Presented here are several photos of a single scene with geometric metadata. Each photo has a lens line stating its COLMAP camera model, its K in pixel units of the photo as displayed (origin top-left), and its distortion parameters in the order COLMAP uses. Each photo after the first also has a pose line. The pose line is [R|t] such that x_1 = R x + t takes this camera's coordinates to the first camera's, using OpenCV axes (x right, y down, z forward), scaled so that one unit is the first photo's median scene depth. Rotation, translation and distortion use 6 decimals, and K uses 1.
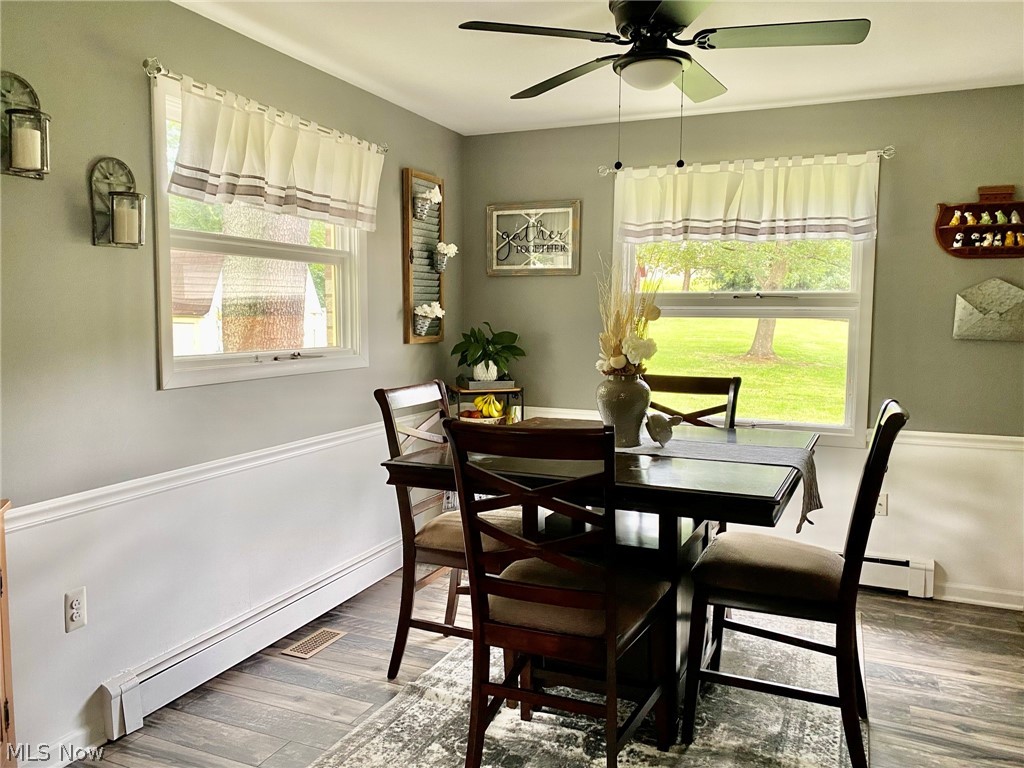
lens RADIAL K [[786.2, 0, 514.2], [0, 786.2, 383.3], [0, 0, 1]] dist [0.025997, -0.019975]
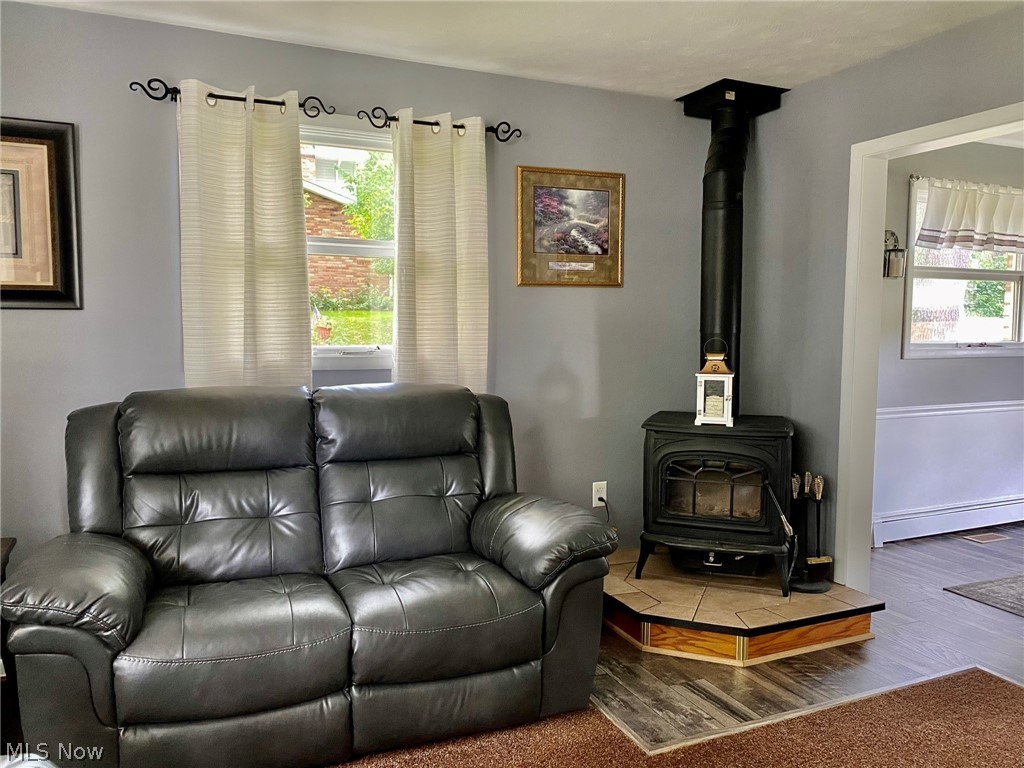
lens RADIAL K [[786.2, 0, 515.9], [0, 786.2, 382.2], [0, 0, 1]] dist [0.025997, -0.019975]
pose [[0.739672, 0.049198, -0.671167, 0.091816], [-0.061201, 0.998109, 0.005716, 0.100060], [0.670179, 0.036848, 0.741284, -0.849836]]
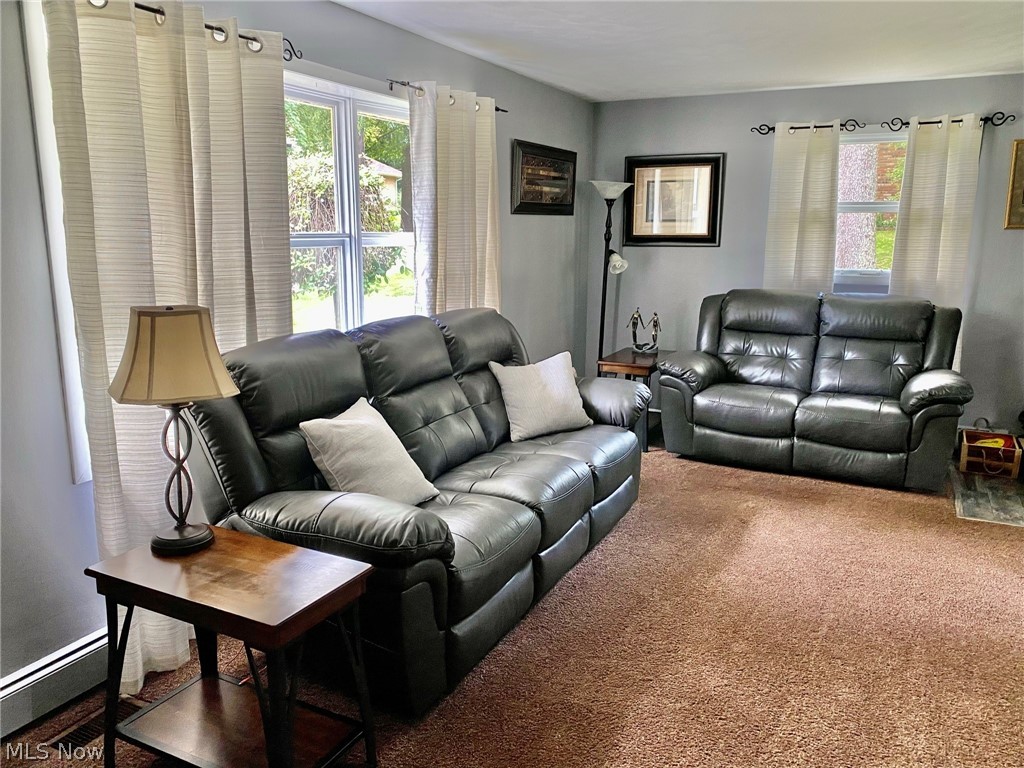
lens RADIAL K [[786.2, 0, 508.7], [0, 786.2, 364.9], [0, 0, 1]] dist [0.025997, -0.019975]
pose [[-0.054566, 0.161705, -0.985329, 1.121156], [-0.096754, 0.981300, 0.166401, 0.057316], [0.993811, 0.104415, -0.037900, -0.904382]]
